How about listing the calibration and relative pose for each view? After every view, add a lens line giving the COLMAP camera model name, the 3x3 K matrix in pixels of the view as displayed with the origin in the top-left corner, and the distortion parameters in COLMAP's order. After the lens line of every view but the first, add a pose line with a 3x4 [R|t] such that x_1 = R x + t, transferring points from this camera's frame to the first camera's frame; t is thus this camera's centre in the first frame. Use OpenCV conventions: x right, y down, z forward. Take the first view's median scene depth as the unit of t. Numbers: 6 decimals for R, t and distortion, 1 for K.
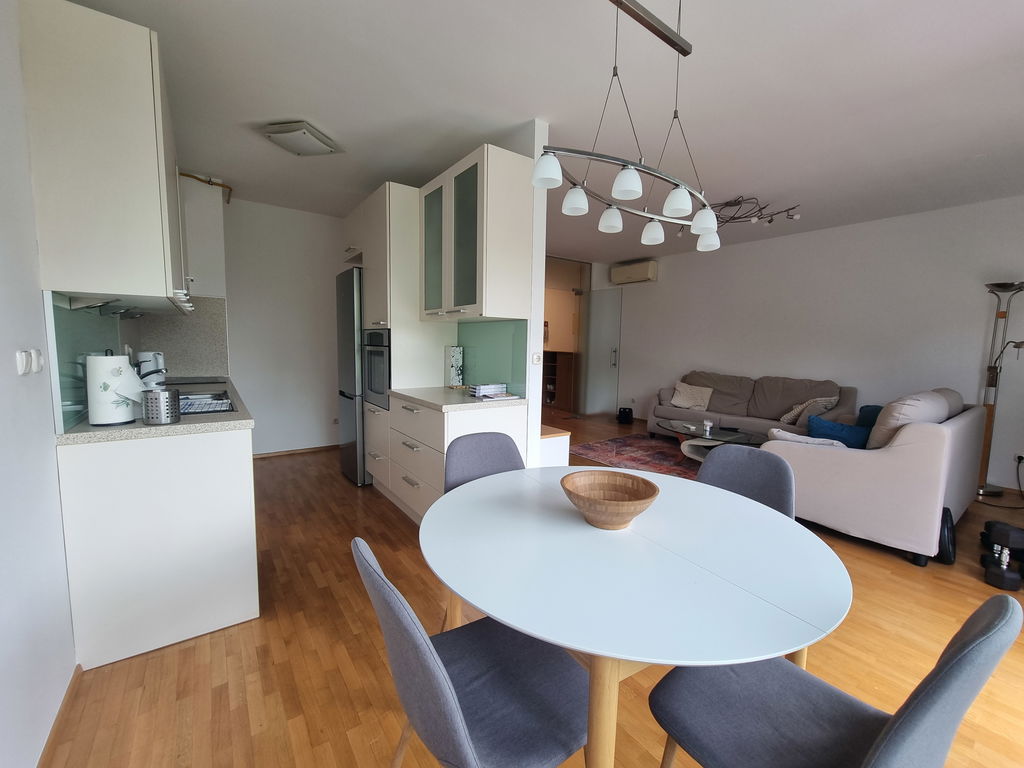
lens RADIAL K [[426.6, 0, 512.0], [0, 426.6, 384.0], [0, 0, 1]] dist [-0.001954, 0.000104]
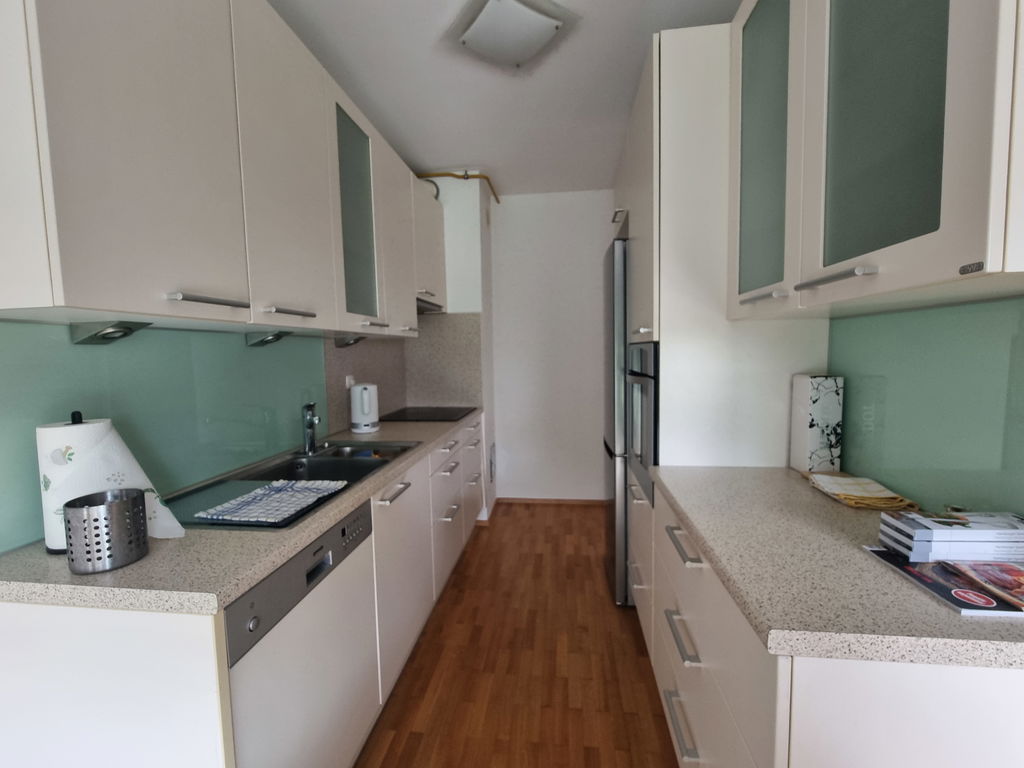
lens RADIAL K [[426.6, 0, 512.0], [0, 426.6, 384.0], [0, 0, 1]] dist [-0.001954, 0.000104]
pose [[0.735582, 0.017722, -0.677204, -0.078093], [-0.032158, 0.999444, -0.008775, -0.070300], [0.676673, 0.028232, 0.735743, 0.522603]]
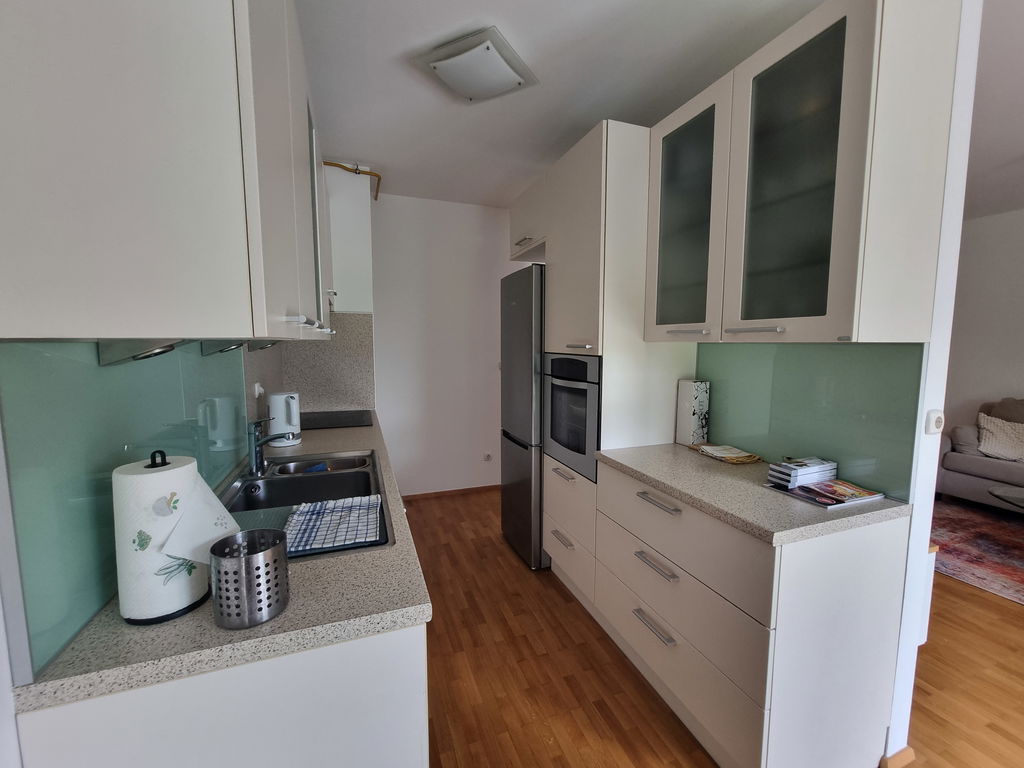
lens RADIAL K [[423.6, 0, 512.0], [0, 423.6, 384.0], [0, 0, 1]] dist [-0.000666, -0.000331]
pose [[0.964563, 0.009899, -0.263666, -0.242022], [-0.010032, 0.999949, 0.000841, -0.085173], [0.263661, 0.001834, 0.964614, 0.351433]]
